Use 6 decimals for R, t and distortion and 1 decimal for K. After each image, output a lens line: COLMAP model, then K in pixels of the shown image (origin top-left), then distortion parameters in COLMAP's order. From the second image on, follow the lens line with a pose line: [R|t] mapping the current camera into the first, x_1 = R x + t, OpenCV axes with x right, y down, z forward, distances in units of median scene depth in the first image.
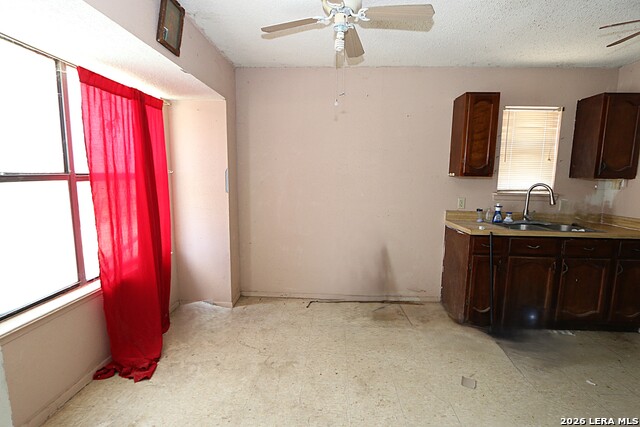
lens RADIAL K [[302.2, 0, 320.1], [0, 302.2, 213.4], [0, 0, 1]] dist [-0.012730, 0.000346]
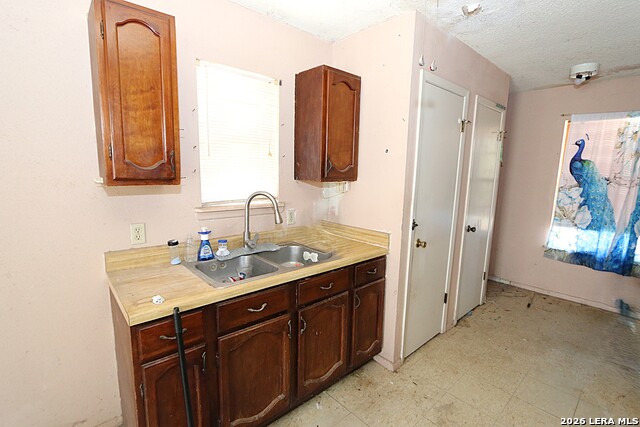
lens RADIAL K [[303.4, 0, 319.8], [0, 303.4, 214.6], [0, 0, 1]] dist [-0.019456, 0.000099]
pose [[0.710585, -0.104395, 0.695824, 0.384037], [0.080747, 0.994497, 0.066745, -0.087783], [-0.698963, 0.008757, 0.715105, 0.468934]]
